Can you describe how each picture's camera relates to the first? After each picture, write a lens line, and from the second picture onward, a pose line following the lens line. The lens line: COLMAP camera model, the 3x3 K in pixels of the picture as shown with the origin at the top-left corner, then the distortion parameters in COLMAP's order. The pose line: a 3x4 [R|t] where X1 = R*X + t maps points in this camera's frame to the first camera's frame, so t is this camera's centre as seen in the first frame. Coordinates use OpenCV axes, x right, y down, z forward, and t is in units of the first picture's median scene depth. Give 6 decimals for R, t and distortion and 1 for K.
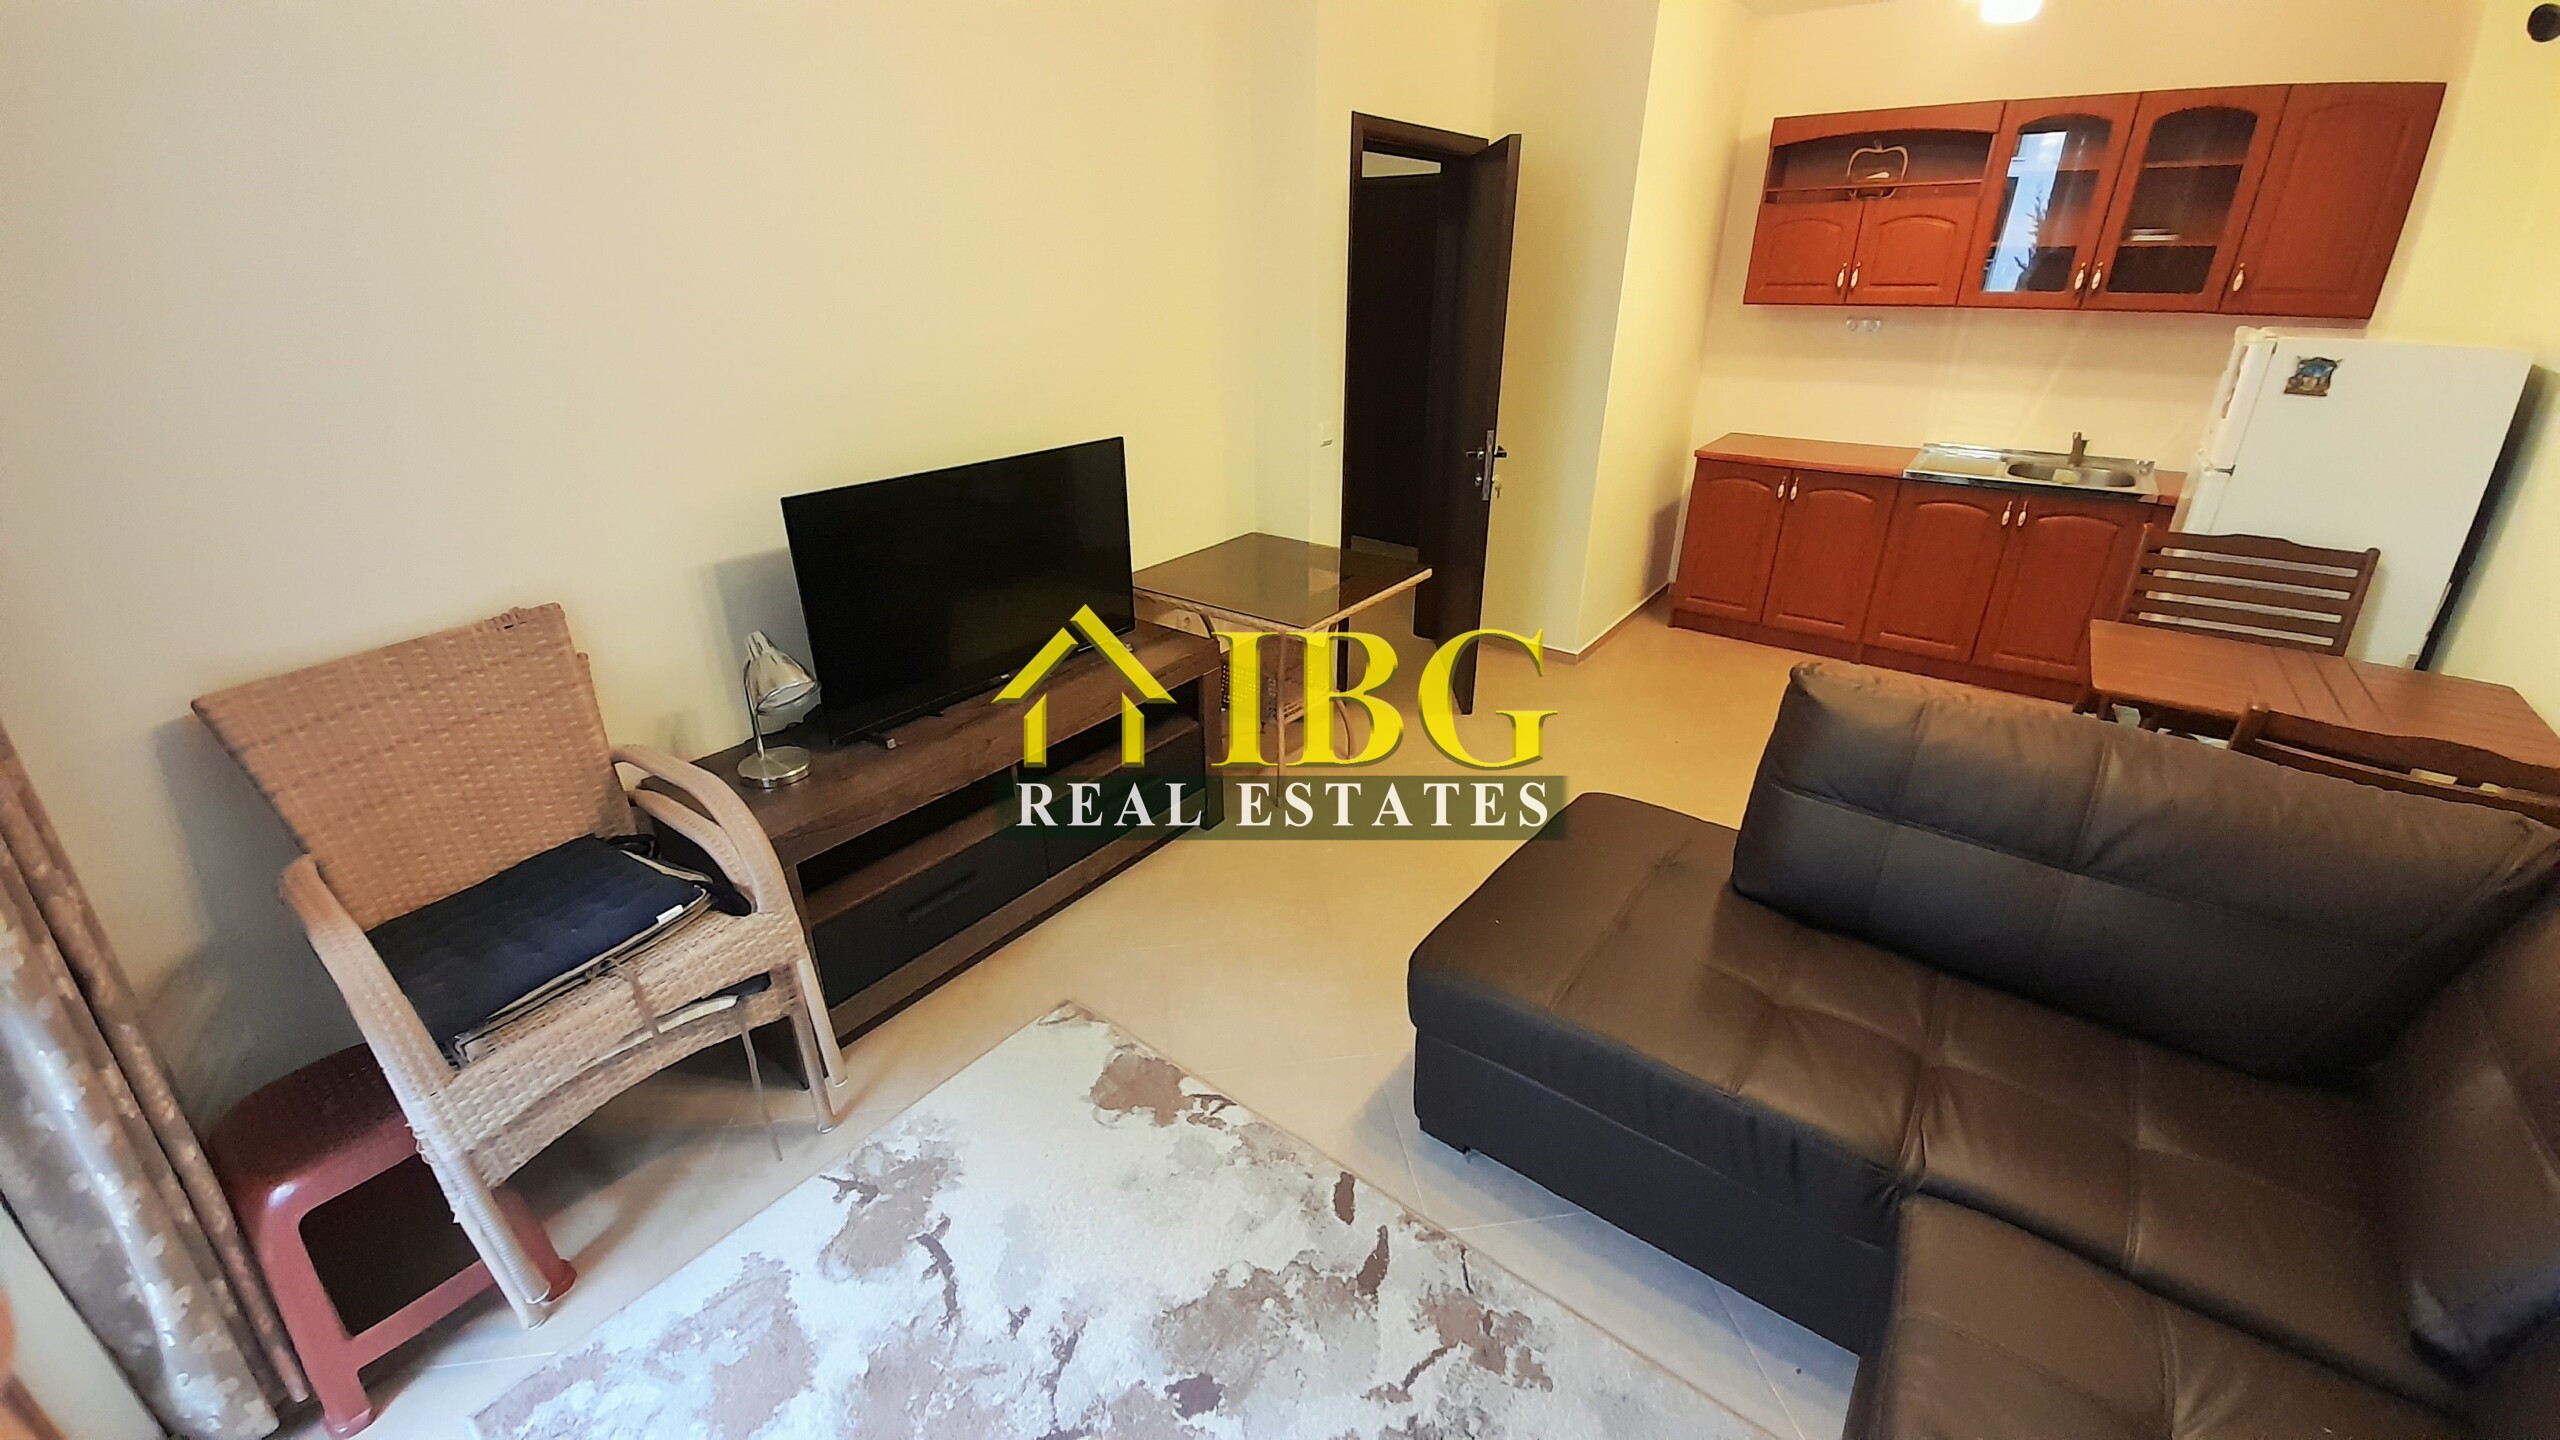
lens RADIAL K [[993.4, 0, 1273.2], [0, 993.4, 708.7], [0, 0, 1]] dist [-0.006015, -0.002246]
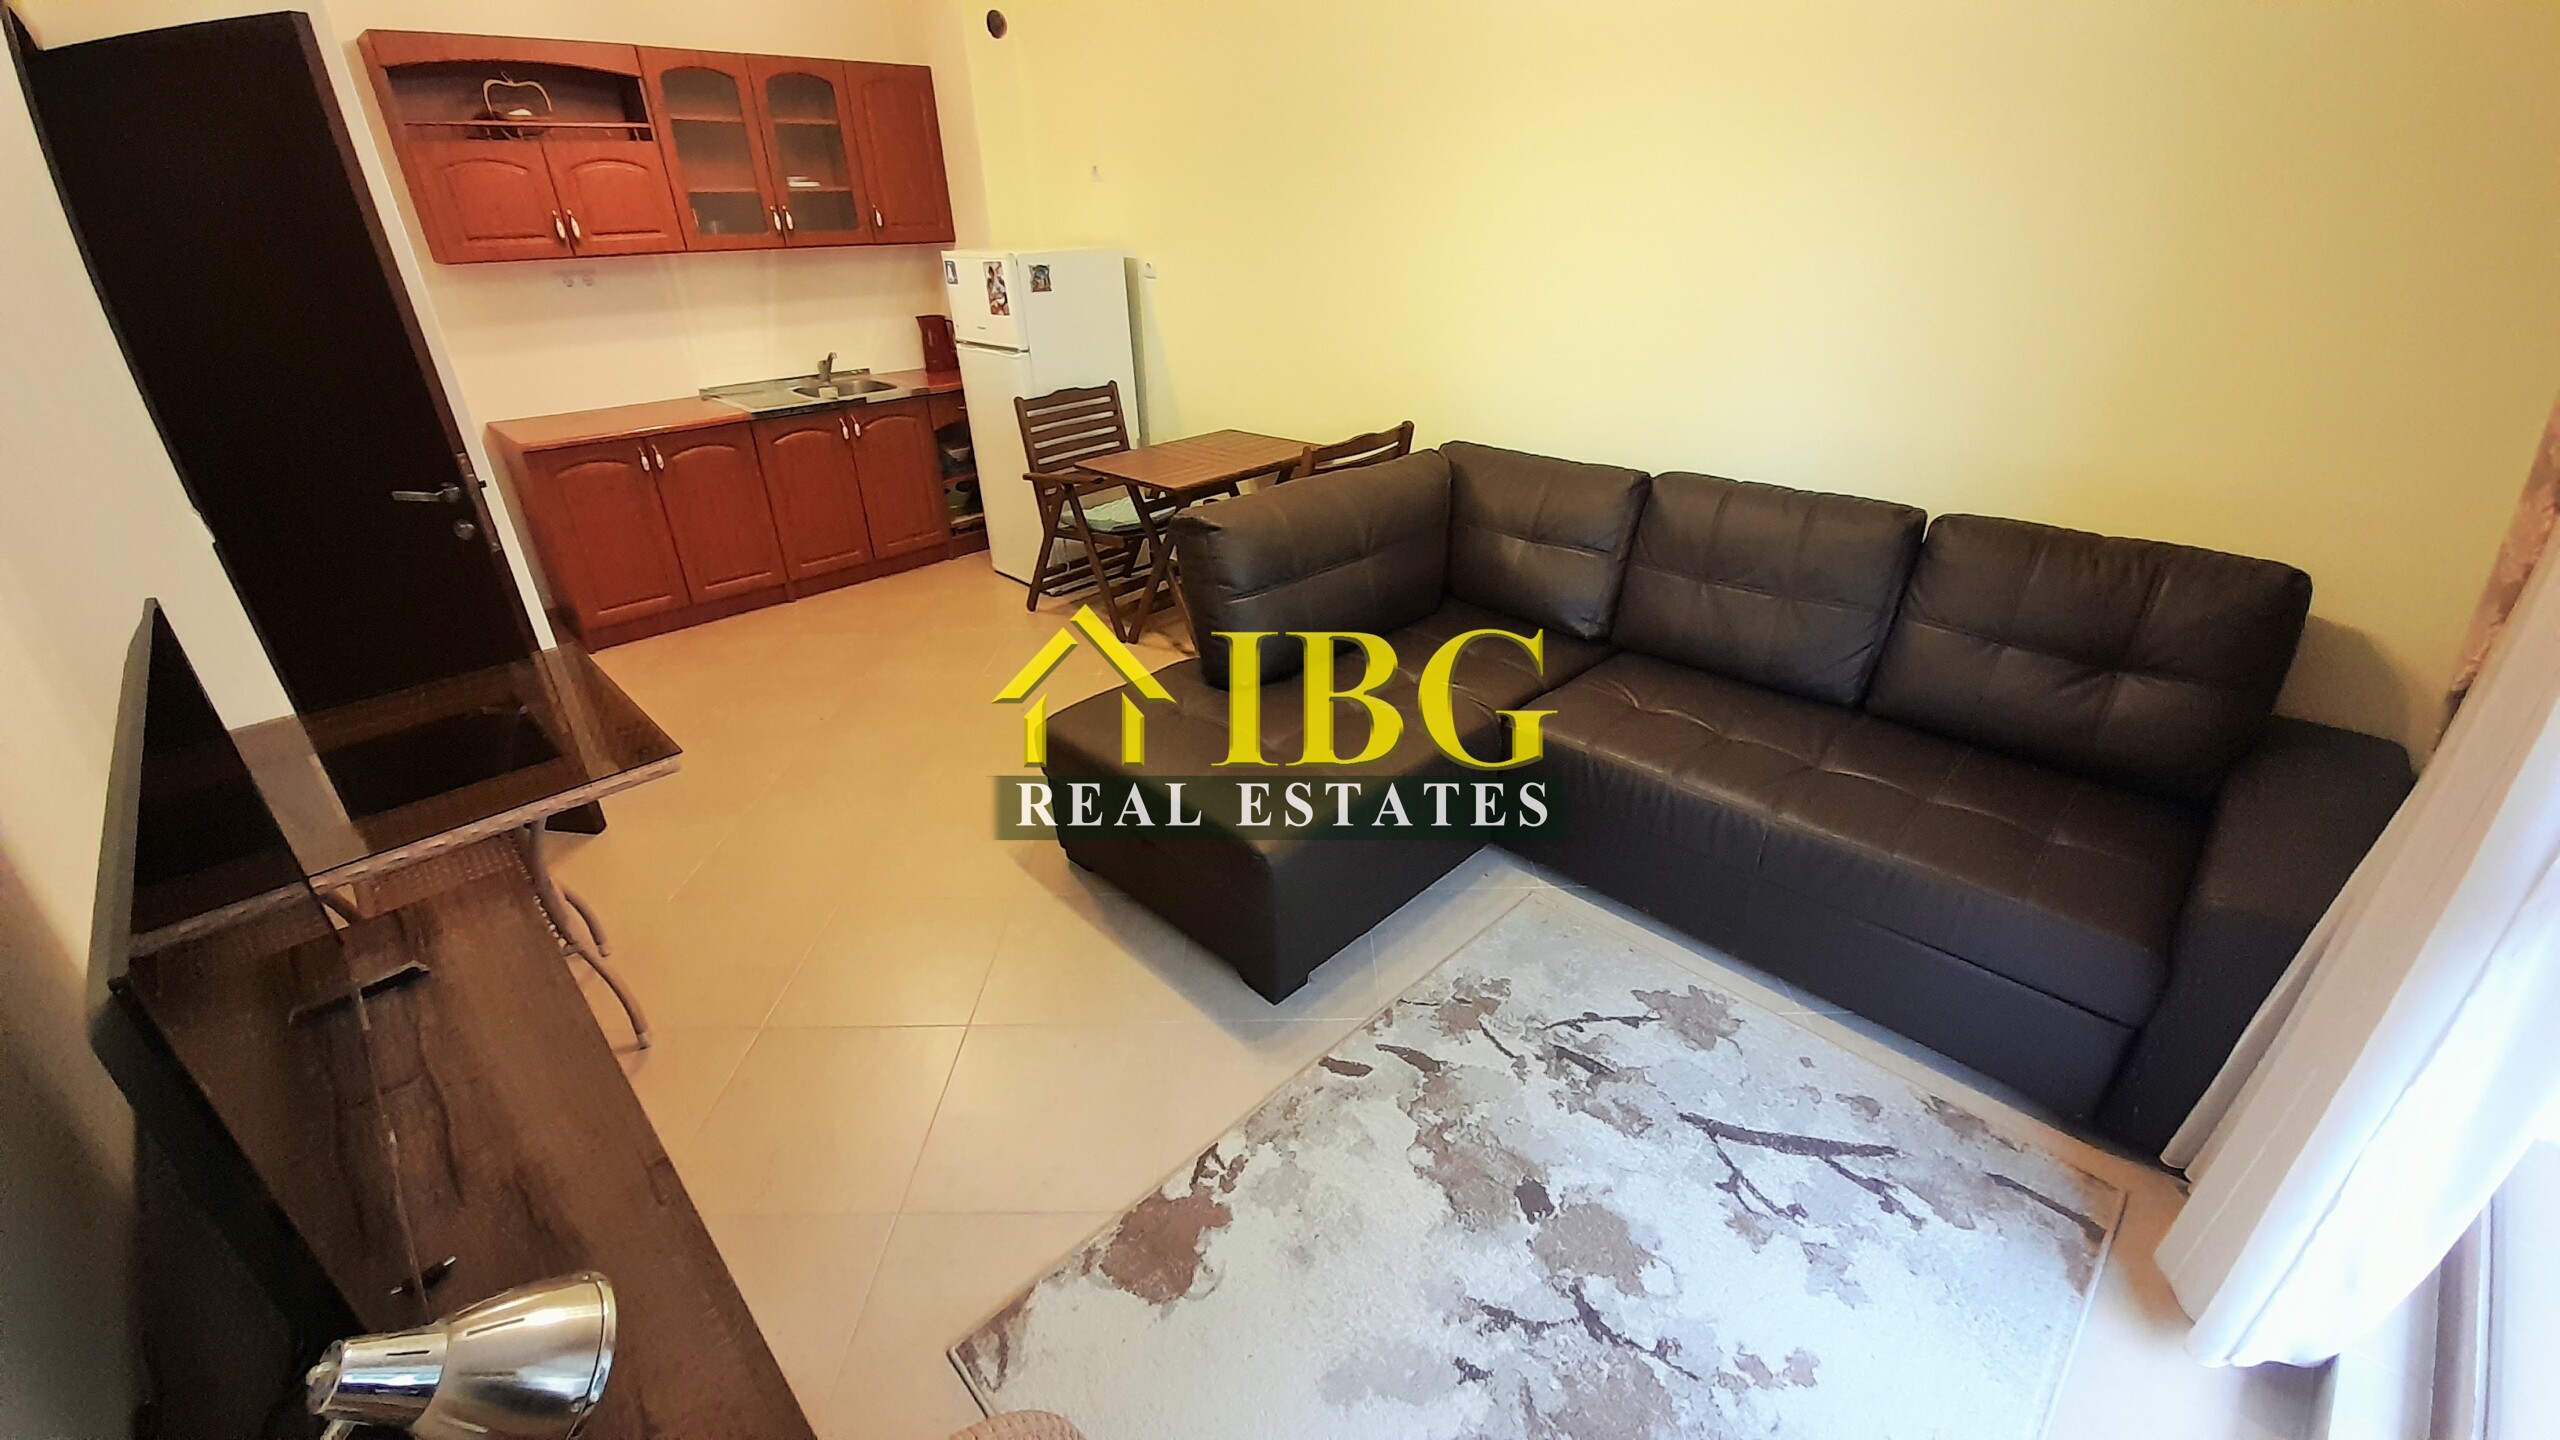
lens RADIAL K [[993.4, 0, 1289.4], [0, 993.4, 706.2], [0, 0, 1]] dist [-0.006015, -0.002246]
pose [[0.125538, -0.444717, 0.886830, -0.631116], [0.421014, 0.833299, 0.358274, -0.216633], [-0.898325, 0.328391, 0.291843, 0.537140]]
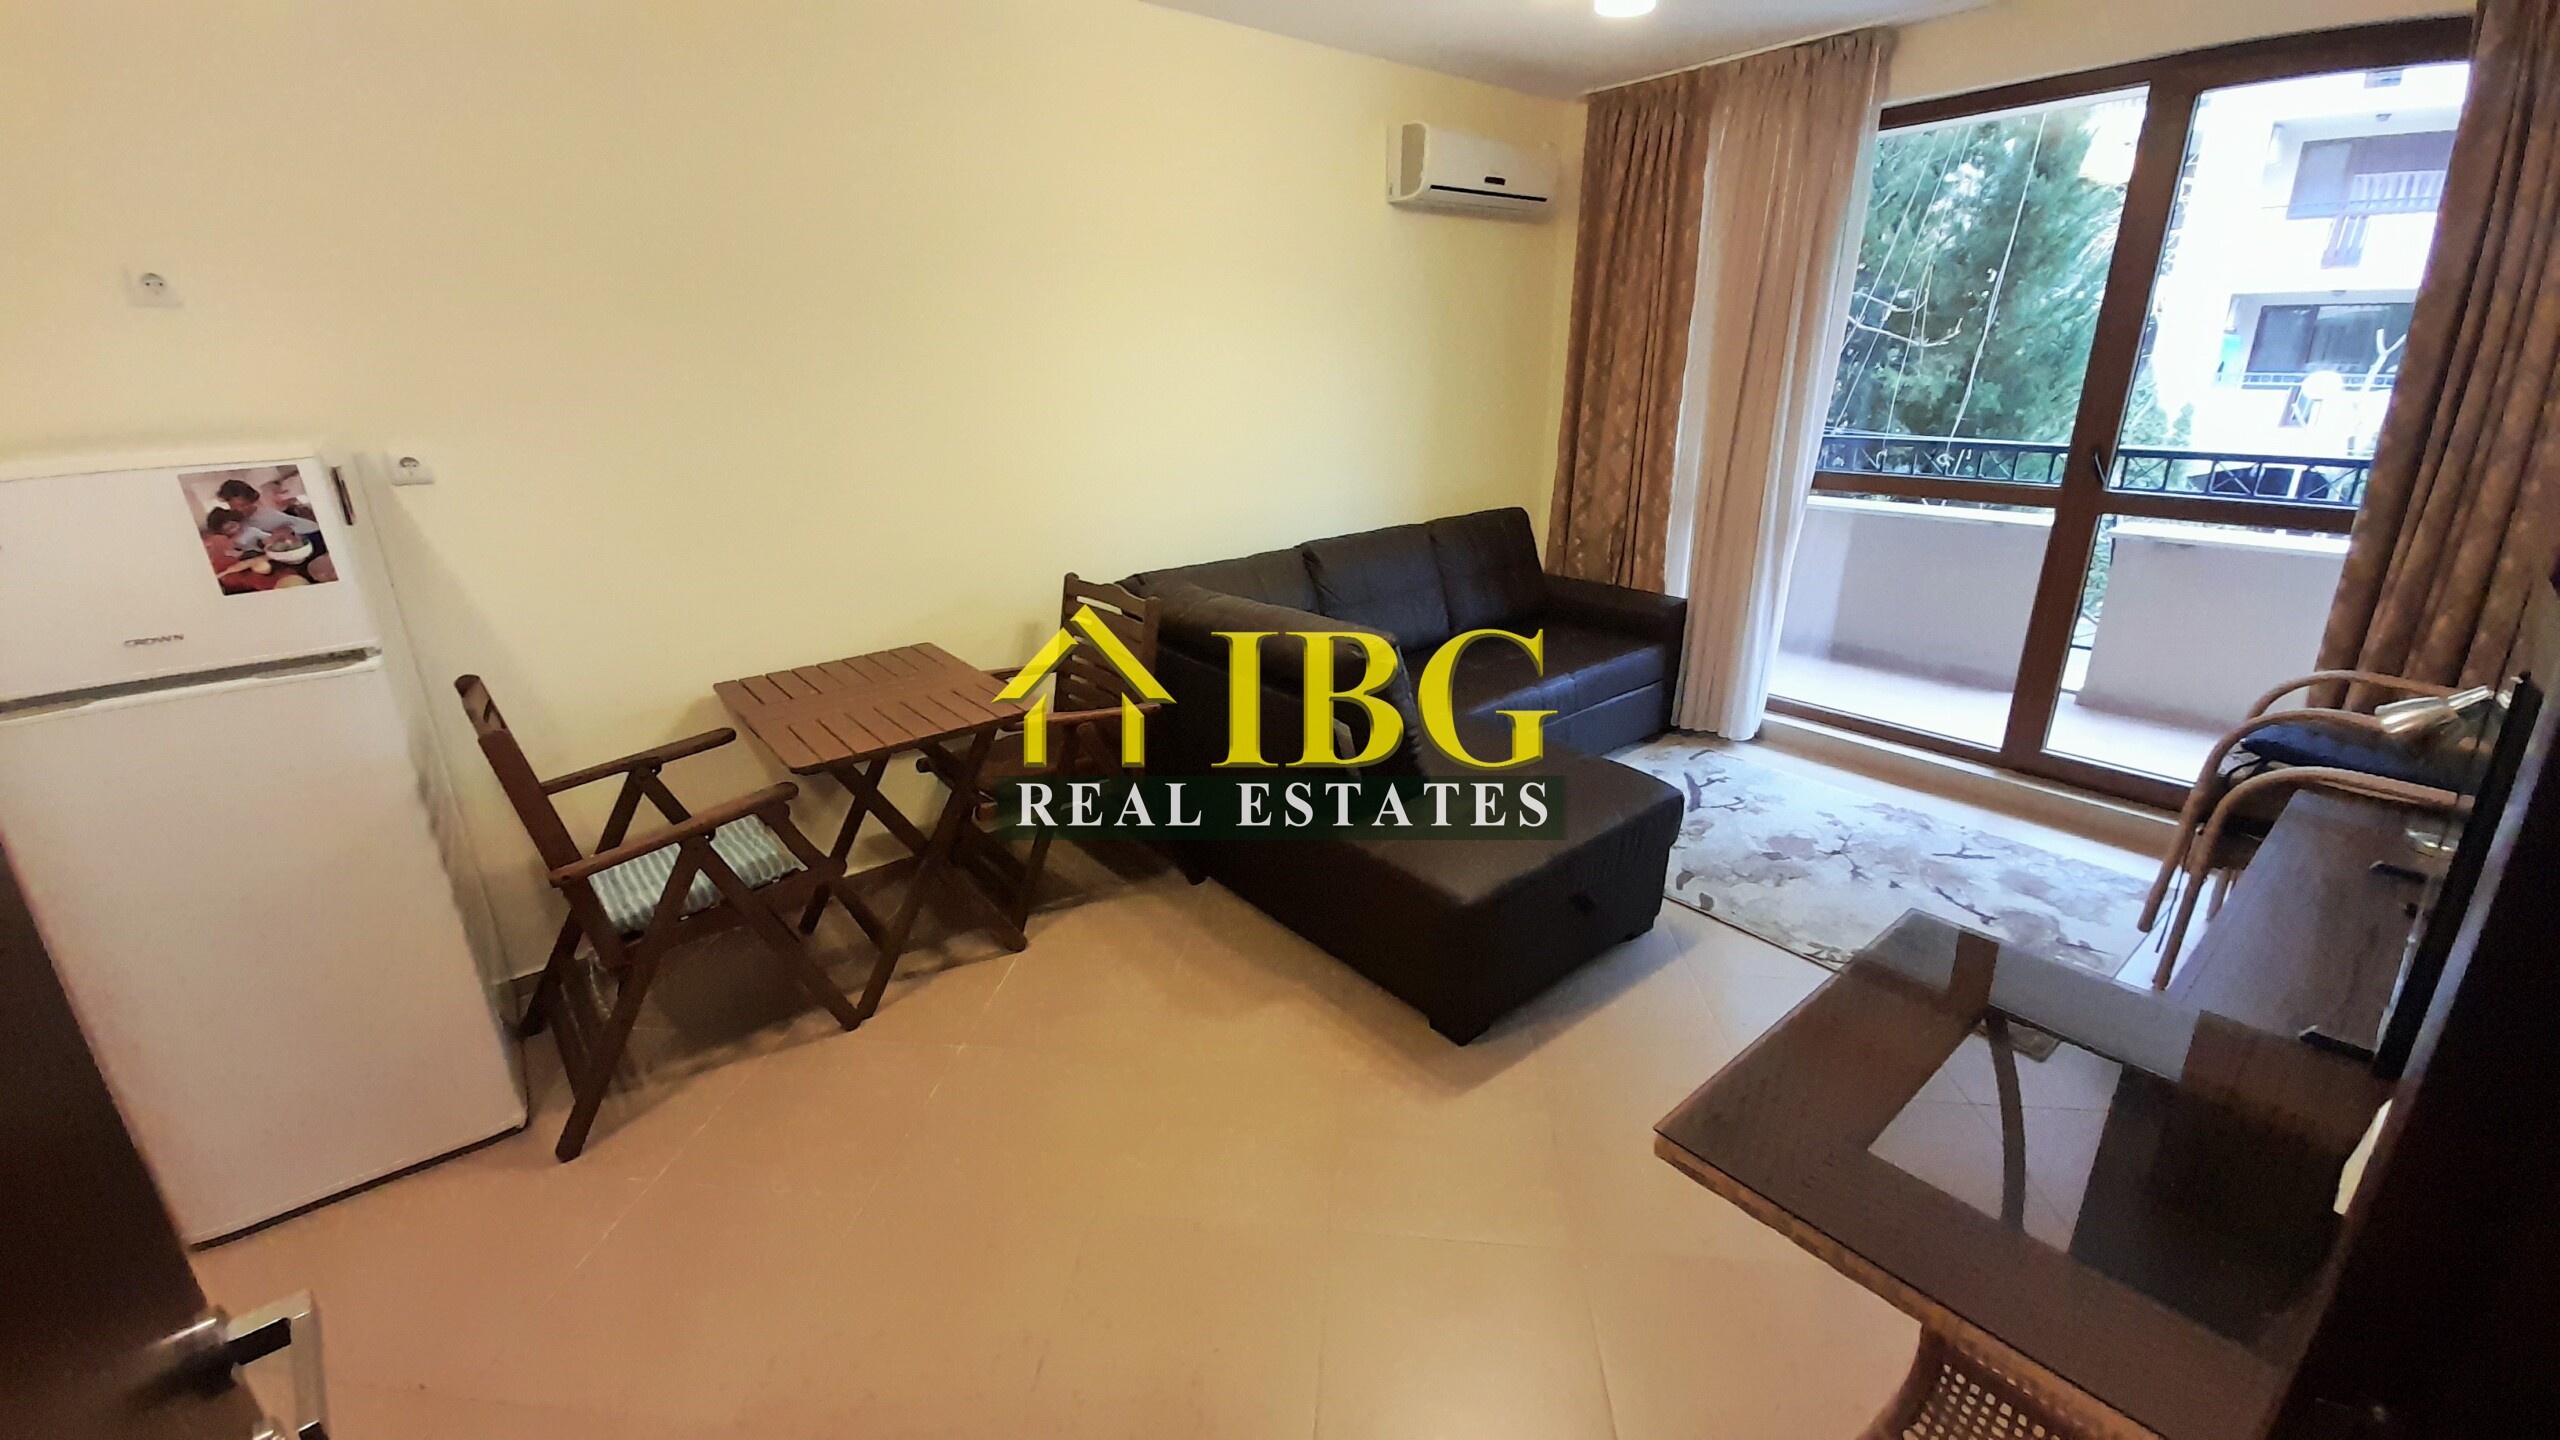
lens RADIAL K [[993.4, 0, 1283.1], [0, 993.4, 697.5], [0, 0, 1]] dist [-0.006015, -0.002246]
pose [[-0.970456, -0.052927, 0.235401, 0.318729], [0.122543, 0.732319, 0.669845, -0.748631], [-0.207842, 0.678902, -0.704197, 1.763451]]
